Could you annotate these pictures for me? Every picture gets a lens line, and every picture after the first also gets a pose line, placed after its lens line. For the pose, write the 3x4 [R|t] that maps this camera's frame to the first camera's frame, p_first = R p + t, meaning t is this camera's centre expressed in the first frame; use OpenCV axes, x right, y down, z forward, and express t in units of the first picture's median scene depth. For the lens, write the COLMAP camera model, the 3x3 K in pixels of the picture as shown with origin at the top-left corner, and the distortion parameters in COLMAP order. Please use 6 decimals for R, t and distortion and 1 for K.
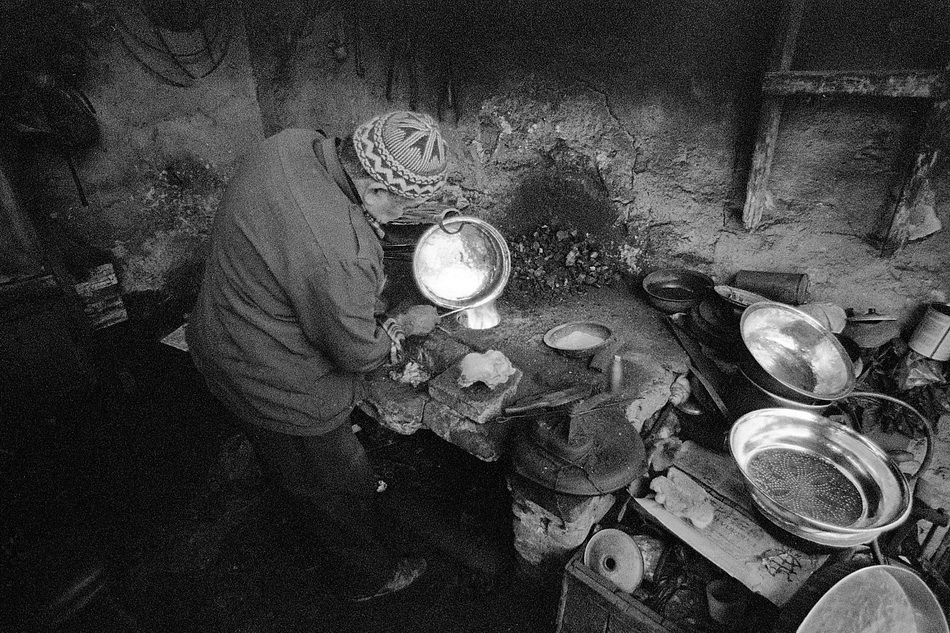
lens RADIAL K [[597.3, 0, 503.6], [0, 597.3, 350.7], [0, 0, 1]] dist [-0.088656, 0.084497]
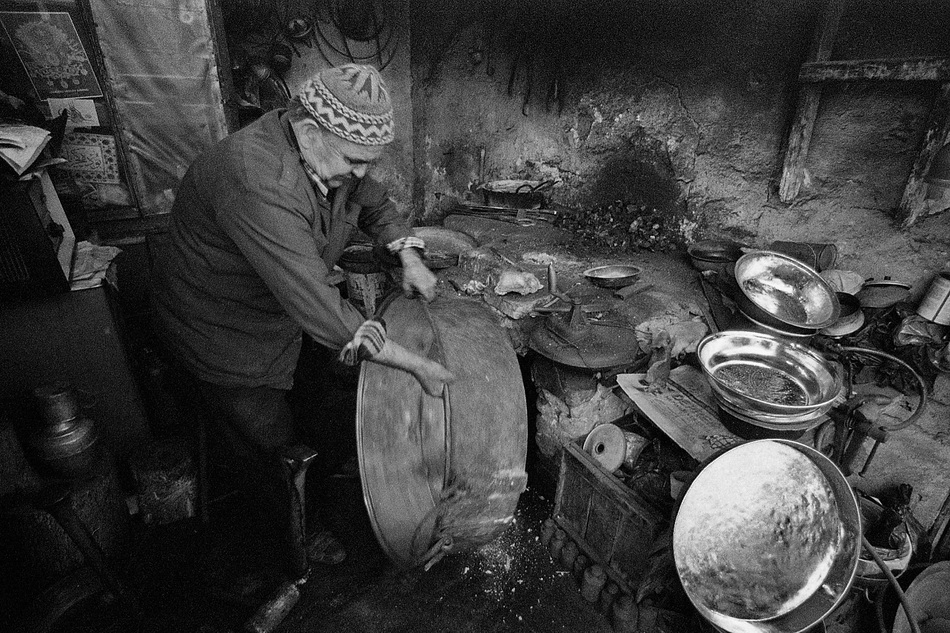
lens RADIAL K [[591.6, 0, 450.0], [0, 591.6, 337.9], [0, 0, 1]] dist [-0.102737, 0.056712]
pose [[0.943286, 0.147266, -0.297530, 0.156795], [-0.164067, 0.985925, -0.032160, 0.166174], [0.288606, 0.079151, 0.954171, -0.183229]]
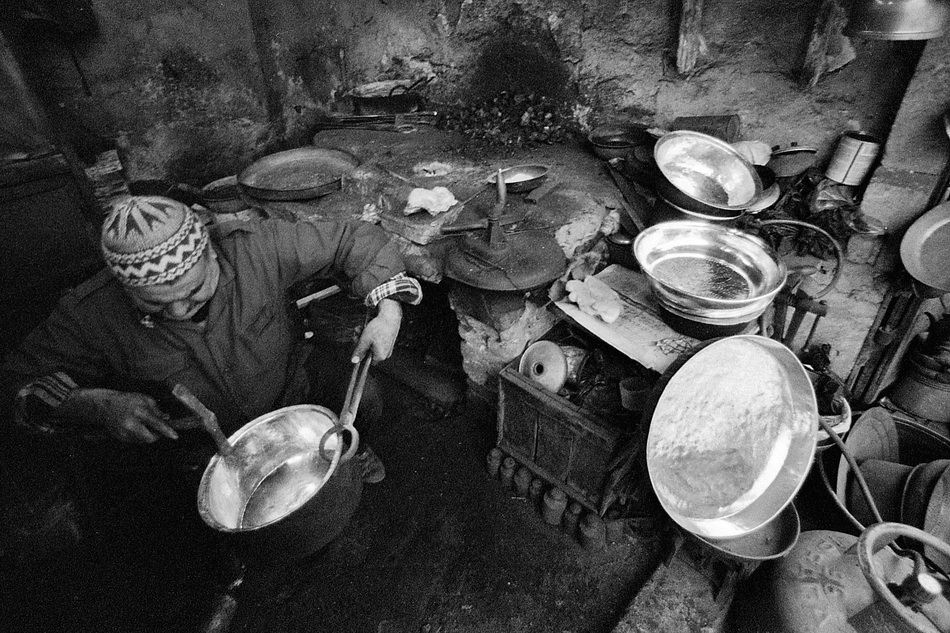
lens RADIAL K [[590.8, 0, 479.6], [0, 590.8, 326.8], [0, 0, 1]] dist [-0.083291, 0.066272]
pose [[0.998296, -0.004383, -0.058196, 0.097369], [0.009580, 0.995956, 0.089327, 0.131086], [0.057569, -0.089732, 0.994301, -0.084809]]
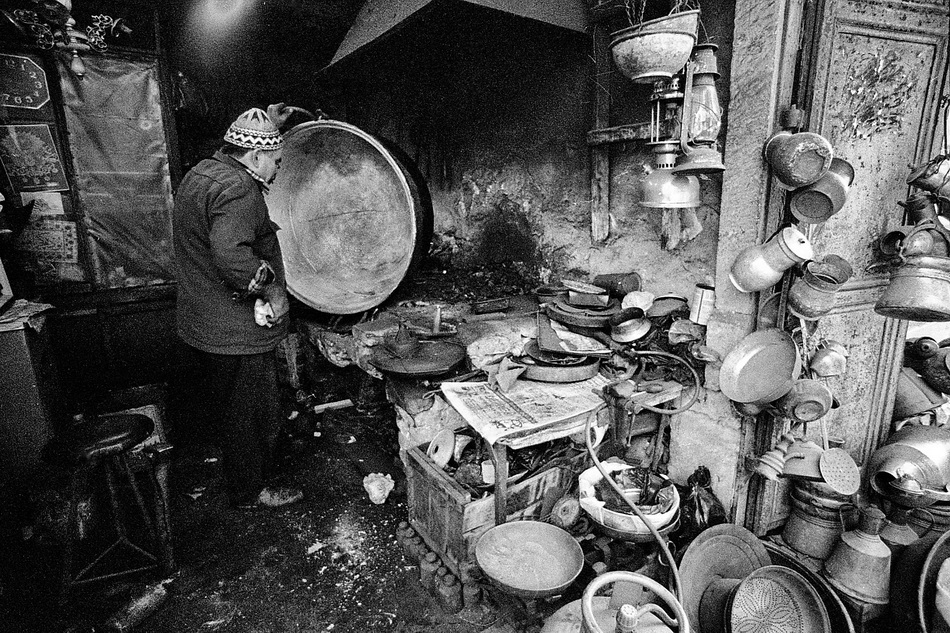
lens RADIAL K [[590.8, 0, 479.6], [0, 590.8, 326.8], [0, 0, 1]] dist [-0.083291, 0.066272]
pose [[0.961423, 0.055123, -0.269494, 0.466374], [-0.116468, 0.969138, -0.217272, 0.270618], [0.249200, 0.240277, 0.938172, -0.252940]]
